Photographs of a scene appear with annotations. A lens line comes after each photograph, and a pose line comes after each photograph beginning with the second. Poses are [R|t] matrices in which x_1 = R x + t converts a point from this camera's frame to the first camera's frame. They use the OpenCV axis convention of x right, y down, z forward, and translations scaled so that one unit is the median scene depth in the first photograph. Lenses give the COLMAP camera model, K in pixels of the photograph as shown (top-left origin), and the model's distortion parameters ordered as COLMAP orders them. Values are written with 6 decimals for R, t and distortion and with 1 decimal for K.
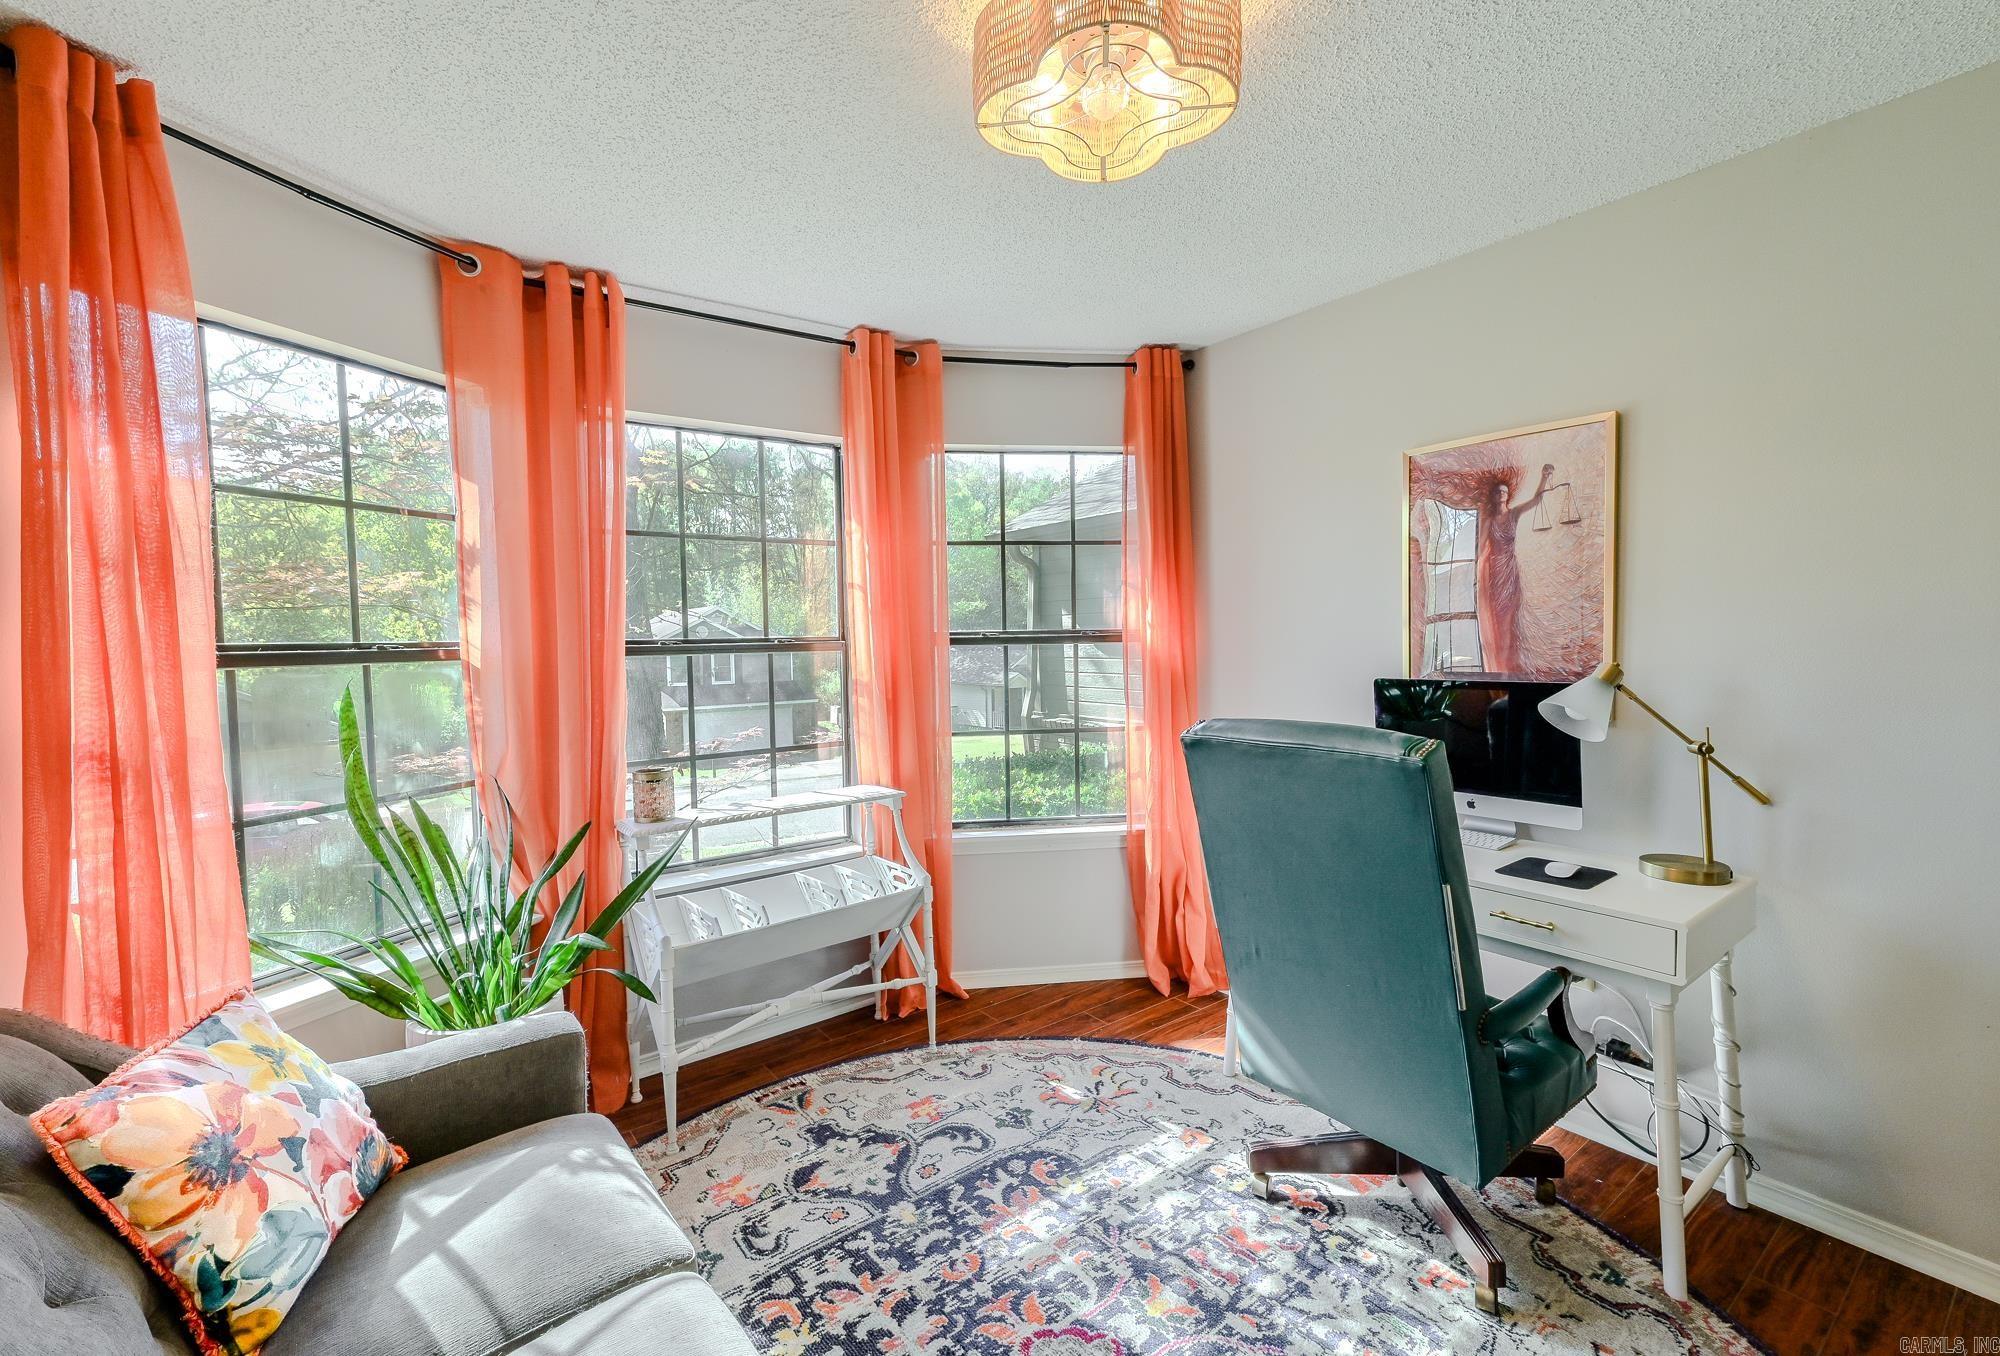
lens RADIAL K [[848.9, 0, 992.8], [0, 848.9, 673.8], [0, 0, 1]] dist [0.004567, 0.000215]
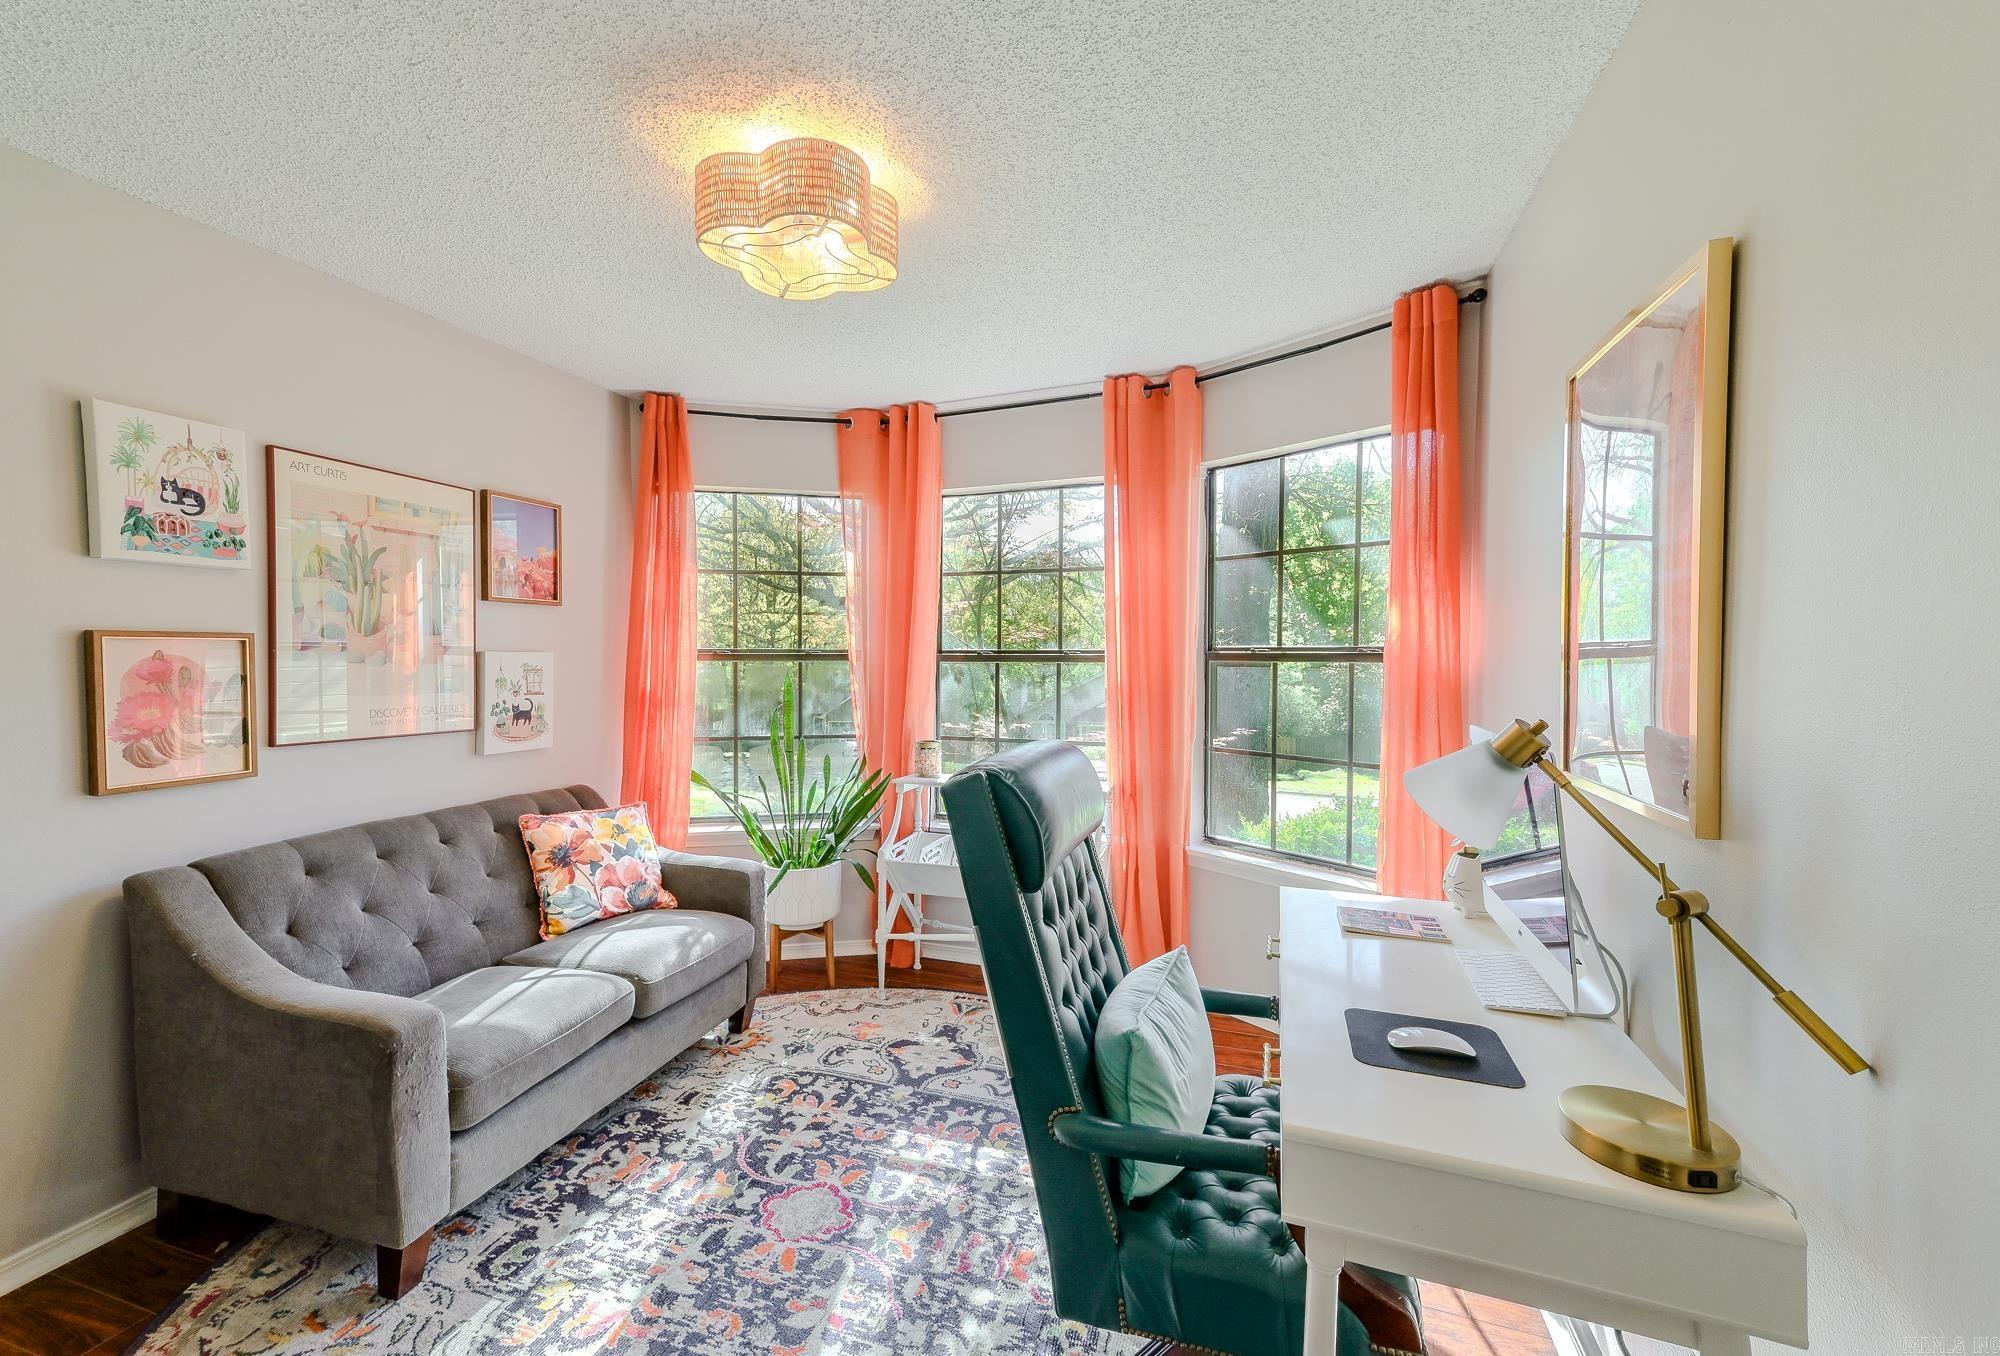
lens RADIAL K [[825.0, 0, 998.5], [0, 825.0, 673.3], [0, 0, 1]] dist [0.001755, -0.000140]
pose [[0.548141, 0.037936, -0.835525, 0.978278], [-0.045589, 0.998841, 0.015443, -0.033378], [0.835142, 0.029626, 0.549235, 0.396502]]
